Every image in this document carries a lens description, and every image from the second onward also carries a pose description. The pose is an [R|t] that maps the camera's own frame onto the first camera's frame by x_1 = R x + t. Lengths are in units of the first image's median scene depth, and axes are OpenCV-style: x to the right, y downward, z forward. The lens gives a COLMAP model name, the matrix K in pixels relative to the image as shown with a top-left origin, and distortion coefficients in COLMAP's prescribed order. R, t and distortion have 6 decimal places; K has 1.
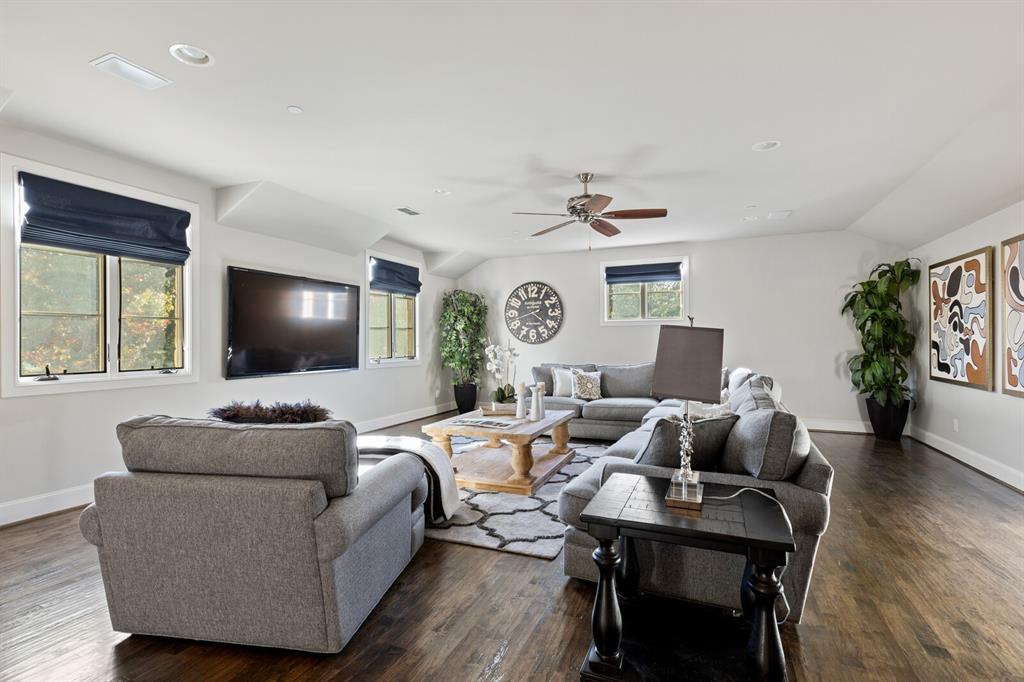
lens RADIAL K [[477.4, 0, 527.3], [0, 477.4, 343.6], [0, 0, 1]] dist [-0.002467, -0.000328]
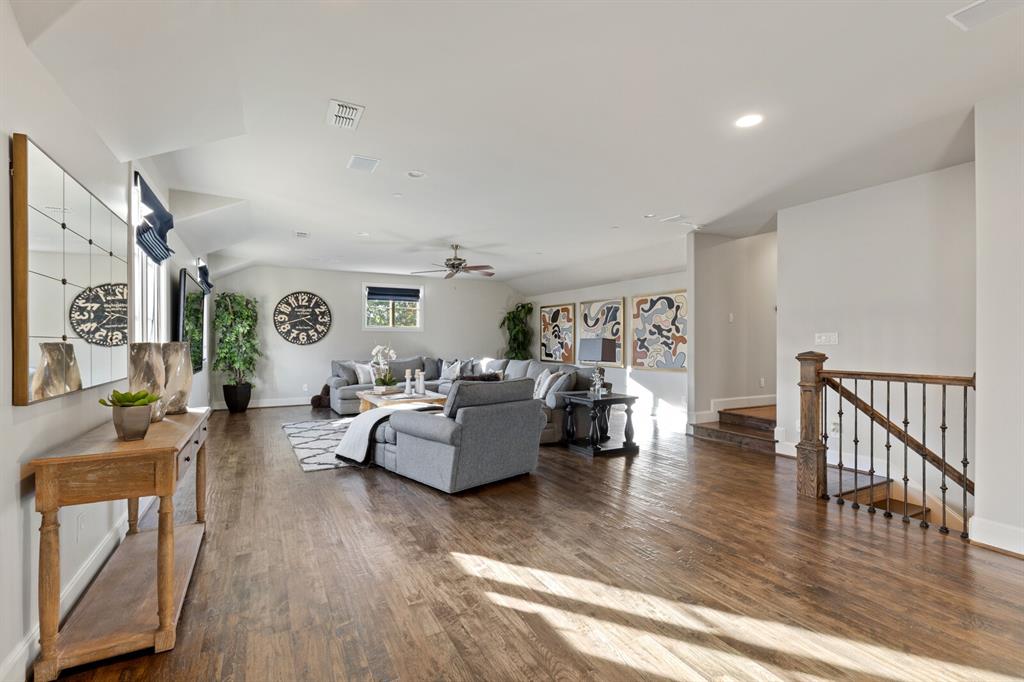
lens RADIAL K [[457.5, 0, 506.9], [0, 457.5, 343.7], [0, 0, 1]] dist [0.001209, 0.000488]
pose [[0.620984, -0.000700, 0.783823, -0.565076], [0.002612, 0.999996, -0.001175, 0.000333], [-0.783819, 0.002777, 0.620983, -0.085166]]
